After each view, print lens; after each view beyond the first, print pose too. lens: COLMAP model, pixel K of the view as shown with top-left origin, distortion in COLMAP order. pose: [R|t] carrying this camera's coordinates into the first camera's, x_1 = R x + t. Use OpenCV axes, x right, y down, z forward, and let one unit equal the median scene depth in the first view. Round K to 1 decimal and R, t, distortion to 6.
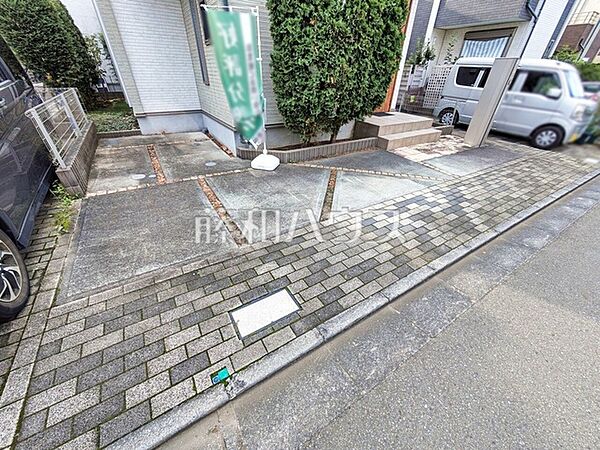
lens RADIAL K [[236.8, 0, 300.9], [0, 236.8, 224.1], [0, 0, 1]] dist [0.000361, 0.002027]
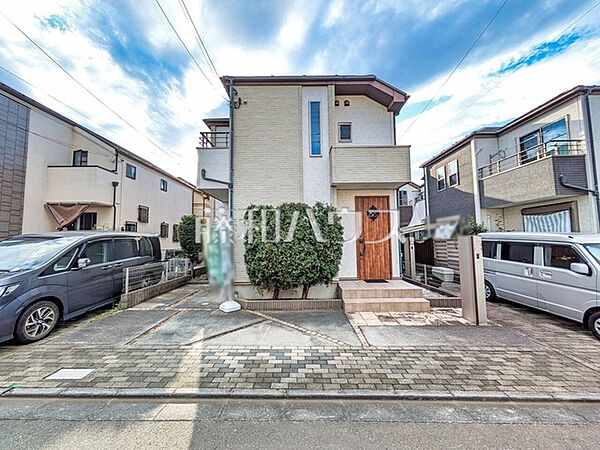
lens RADIAL K [[236.8, 0, 301.3], [0, 236.8, 224.0], [0, 0, 1]] dist [0.000361, 0.002027]
pose [[0.849316, -0.069211, -0.523328, 1.100766], [-0.264747, 0.801829, -0.535705, -0.015261], [0.456696, 0.593532, 0.662682, -0.025906]]
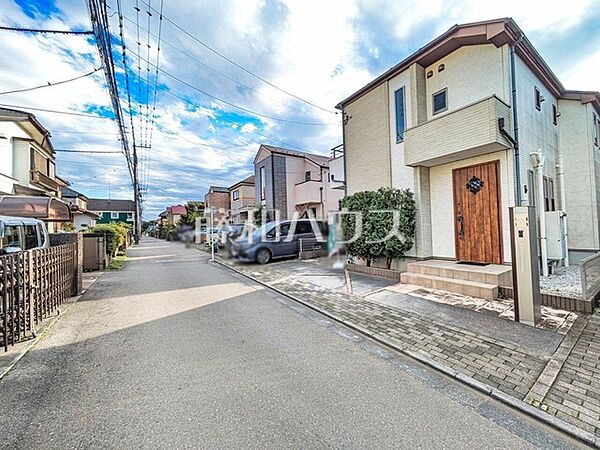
lens RADIAL K [[236.8, 0, 300.8], [0, 236.8, 224.0], [0, 0, 1]] dist [0.000361, 0.002027]
pose [[0.019174, -0.042926, -0.998894, 2.216099], [-0.524324, 0.850243, -0.046602, -0.343306], [0.851303, 0.524638, -0.006205, 0.602458]]
